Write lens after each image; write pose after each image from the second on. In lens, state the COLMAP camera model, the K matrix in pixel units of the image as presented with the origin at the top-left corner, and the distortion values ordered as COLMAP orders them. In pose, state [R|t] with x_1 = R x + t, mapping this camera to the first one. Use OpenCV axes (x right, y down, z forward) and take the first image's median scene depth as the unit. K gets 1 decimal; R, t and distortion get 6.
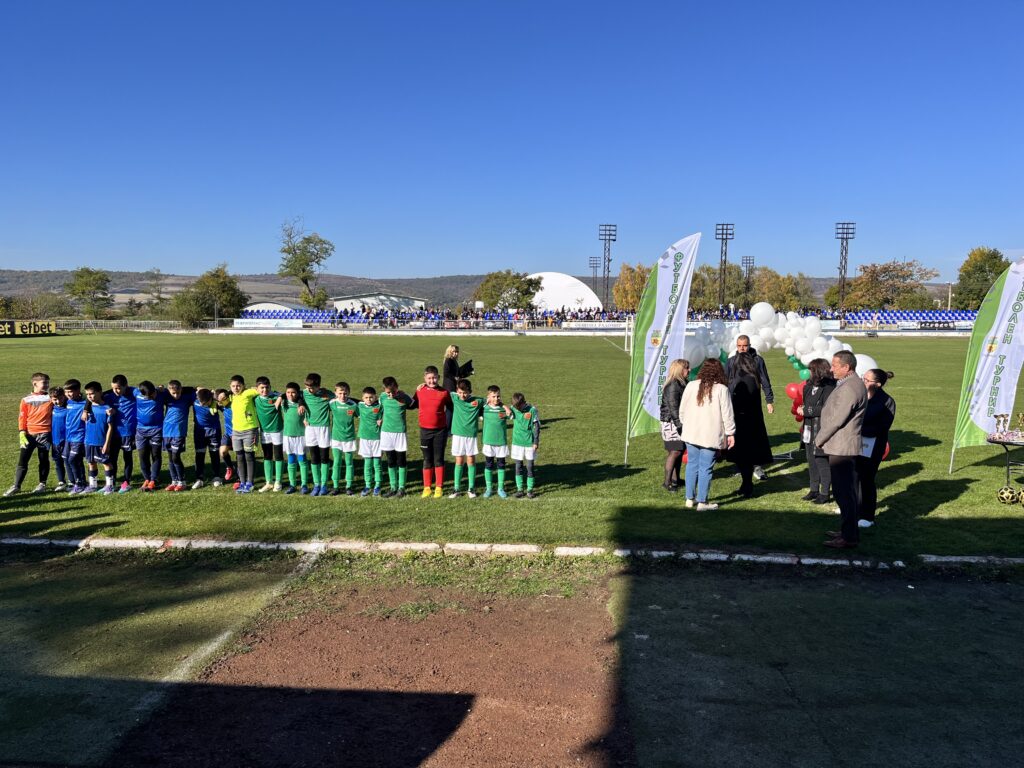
lens RADIAL K [[769.3, 0, 512.0], [0, 769.3, 384.0], [0, 0, 1]] dist [0.059691, -0.073585]
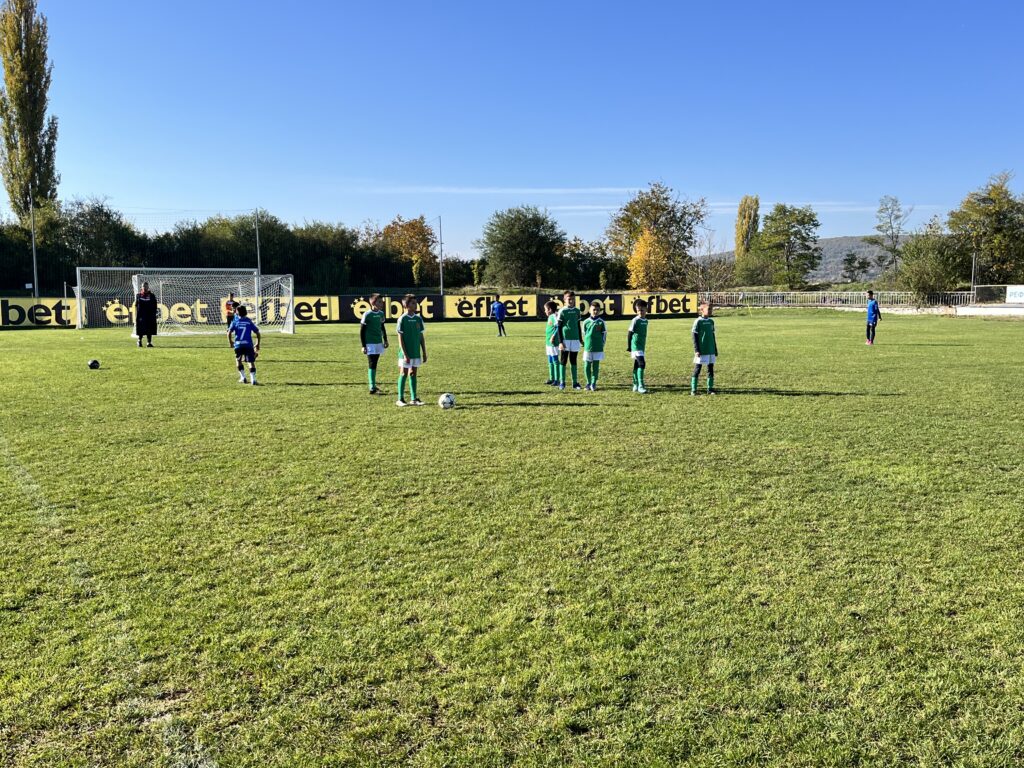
lens RADIAL K [[1016.4, 0, 512.0], [0, 1016.4, 384.0], [0, 0, 1]] dist [0.126111, -0.315768]
pose [[0.576967, 0.064036, -0.814254, -0.005630], [-0.059884, 0.997555, 0.036018, -0.025851], [0.814569, 0.027980, 0.579391, 0.359431]]
